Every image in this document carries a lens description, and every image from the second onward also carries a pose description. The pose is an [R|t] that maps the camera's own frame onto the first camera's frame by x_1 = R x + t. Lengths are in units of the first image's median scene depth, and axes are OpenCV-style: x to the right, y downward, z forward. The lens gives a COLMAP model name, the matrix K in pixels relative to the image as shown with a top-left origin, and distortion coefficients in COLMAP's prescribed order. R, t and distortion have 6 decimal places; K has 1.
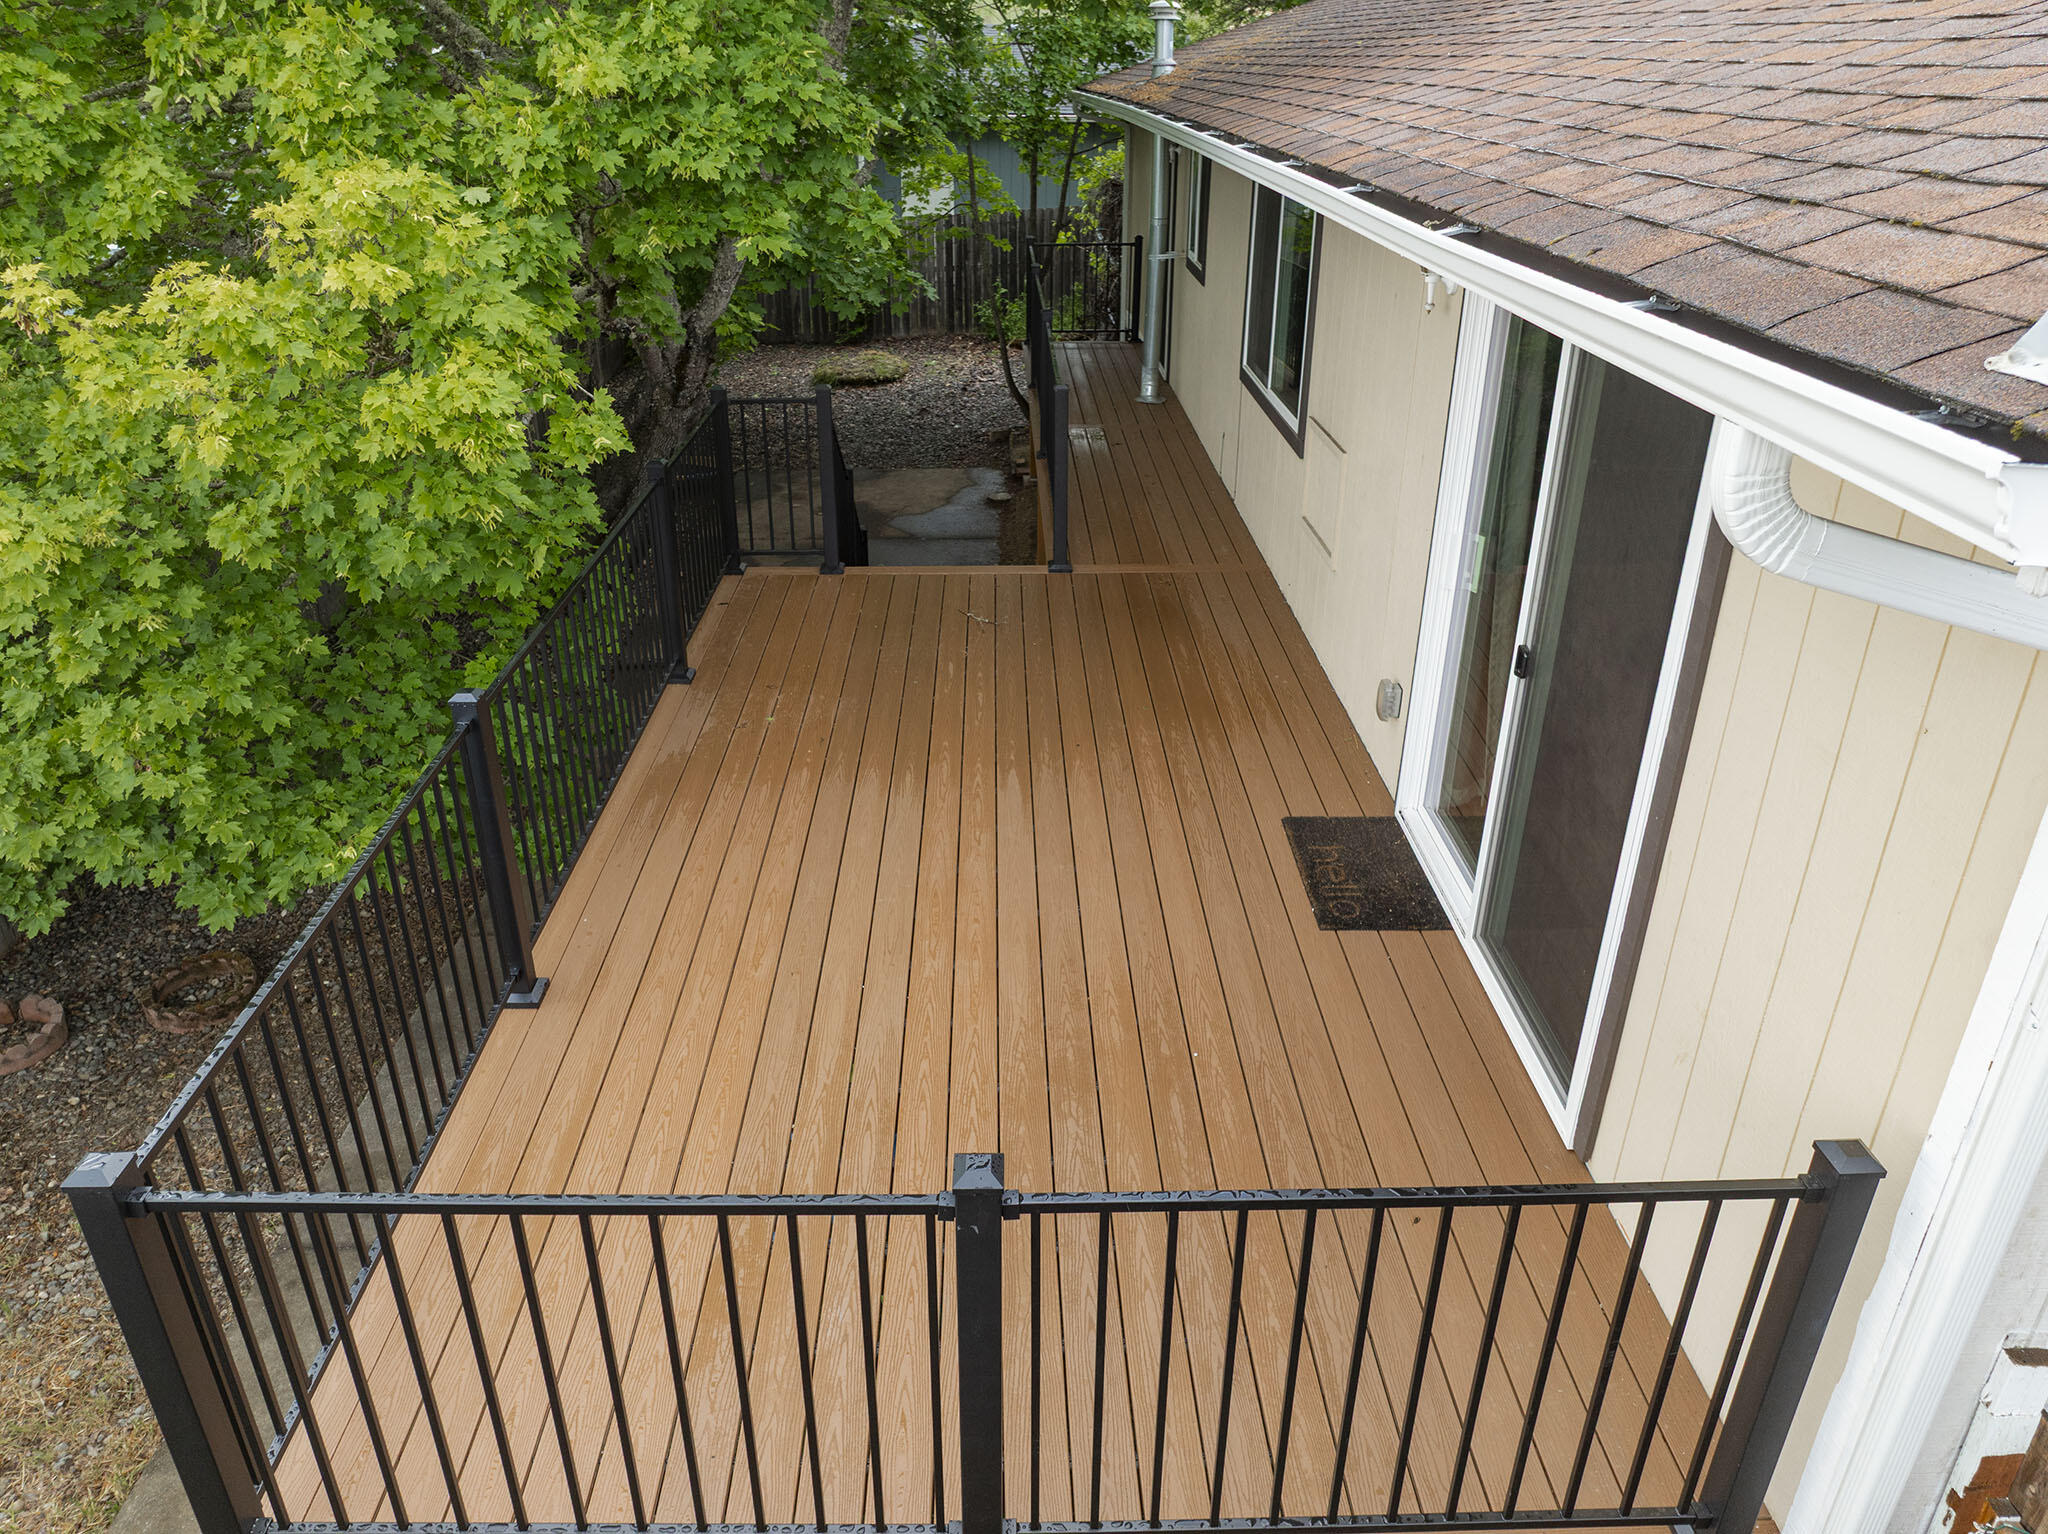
lens RADIAL K [[1442.5, 0, 1015.0], [0, 1442.5, 773.5], [0, 0, 1]] dist [-0.035208, 0.003119]
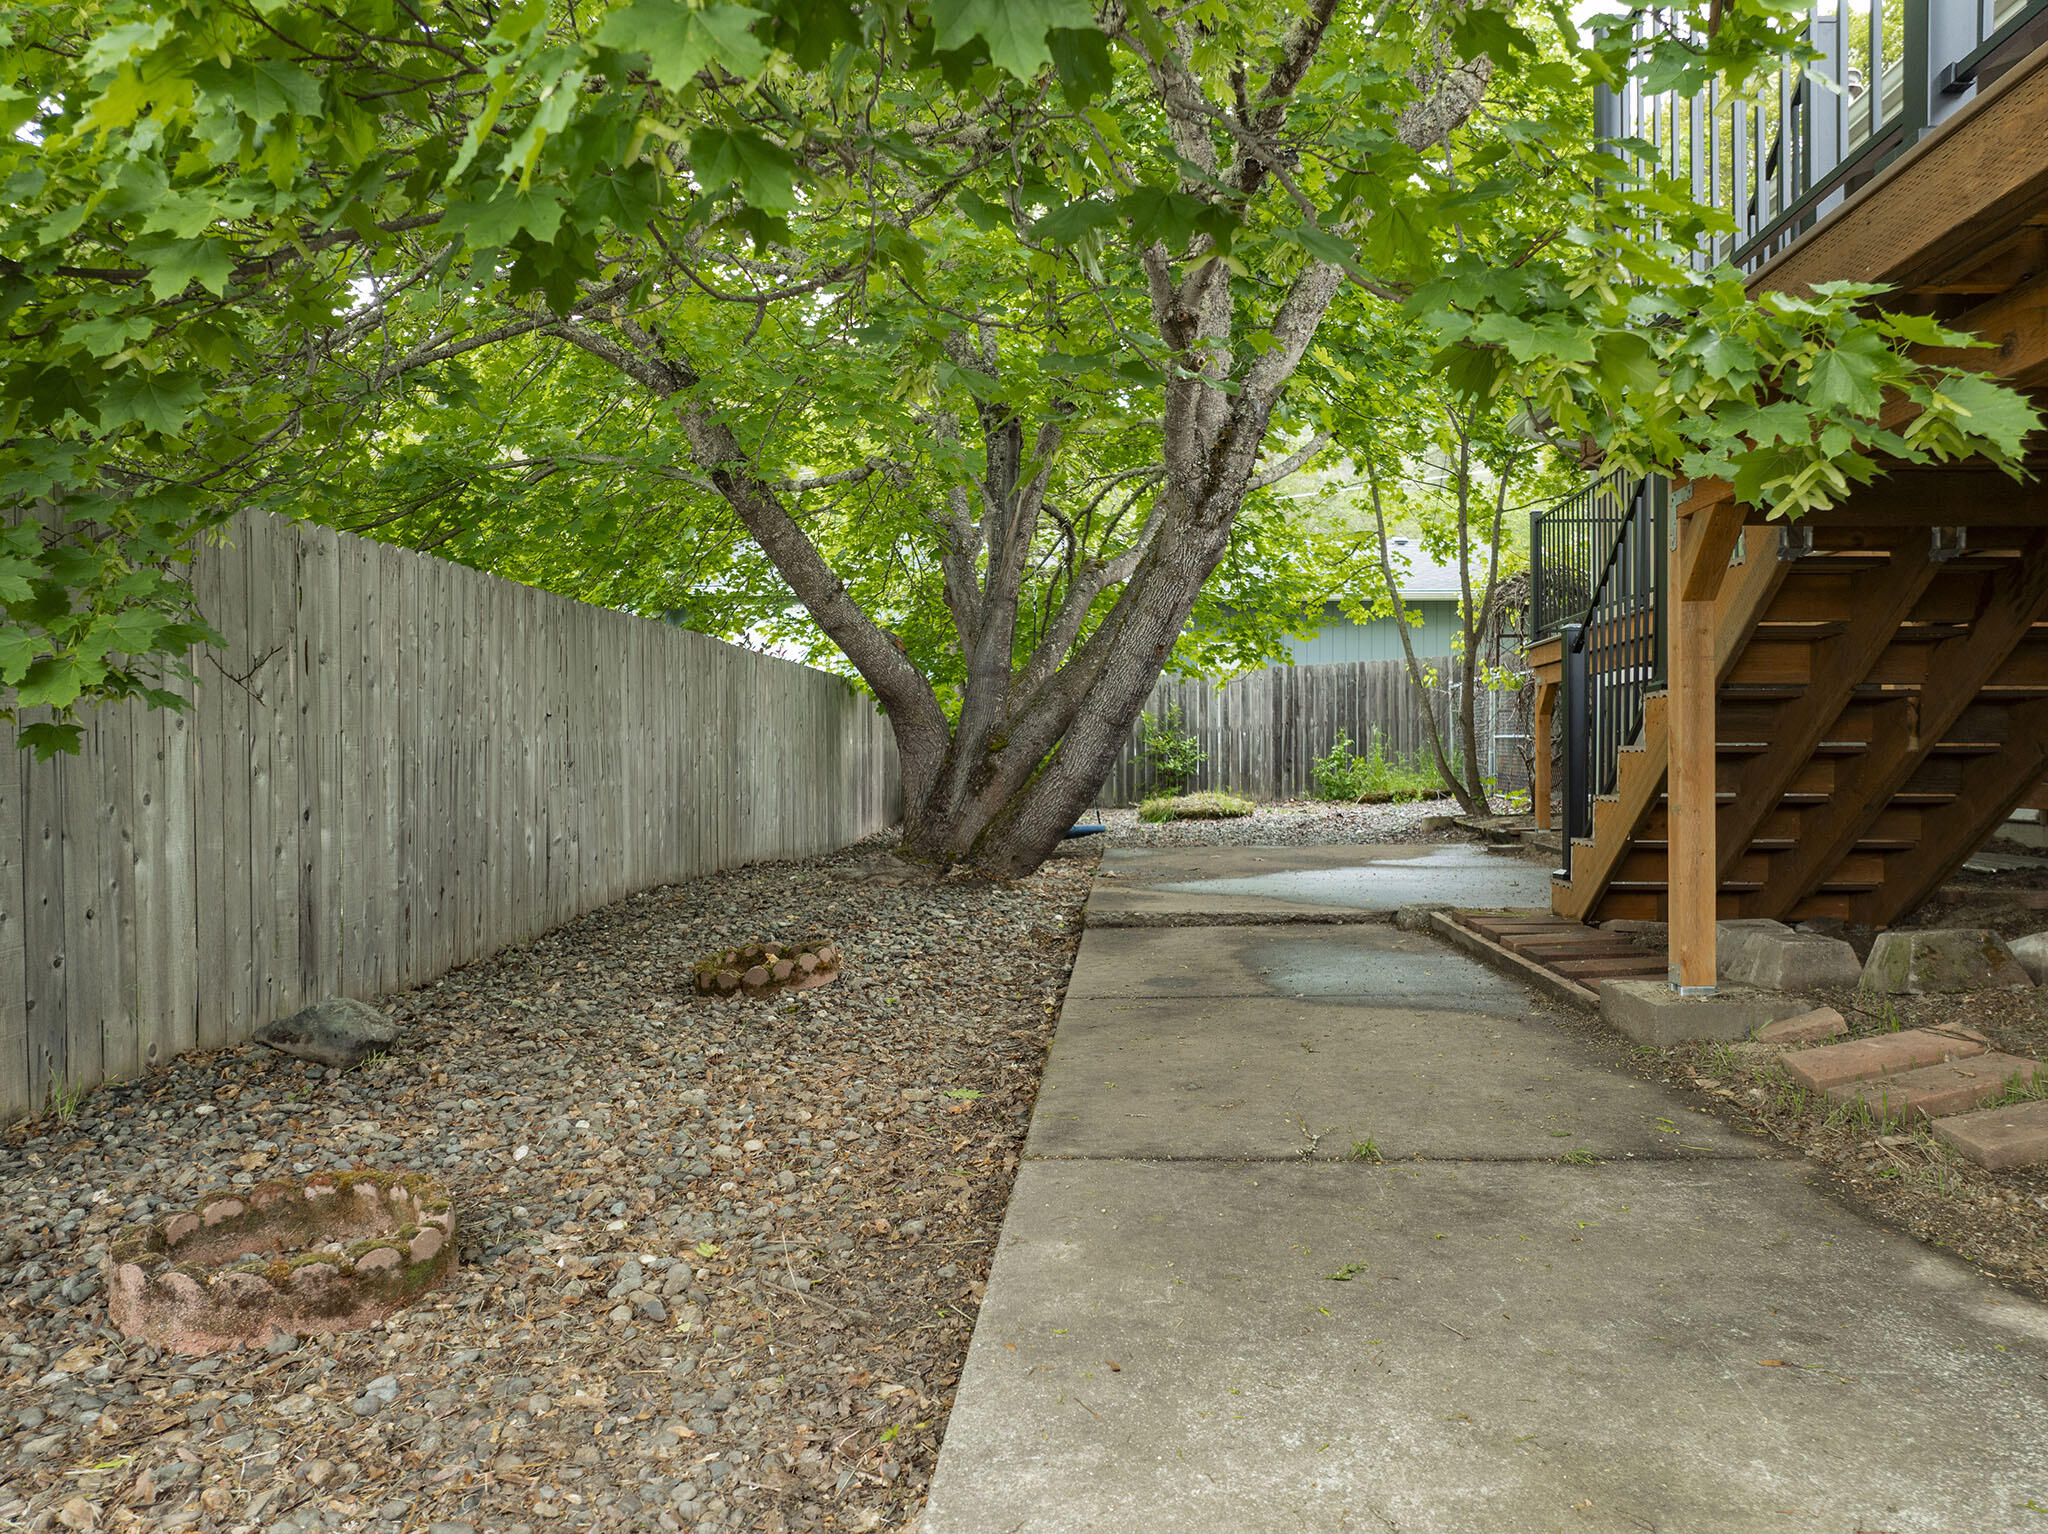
lens RADIAL K [[1442.5, 0, 1007.3], [0, 1442.5, 765.6], [0, 0, 1]] dist [-0.035208, 0.003119]
pose [[0.995509, 0.000573, -0.094661, -0.140849], [-0.042983, 0.893688, -0.446625, 0.072762], [0.084342, 0.448689, 0.889699, 0.252061]]
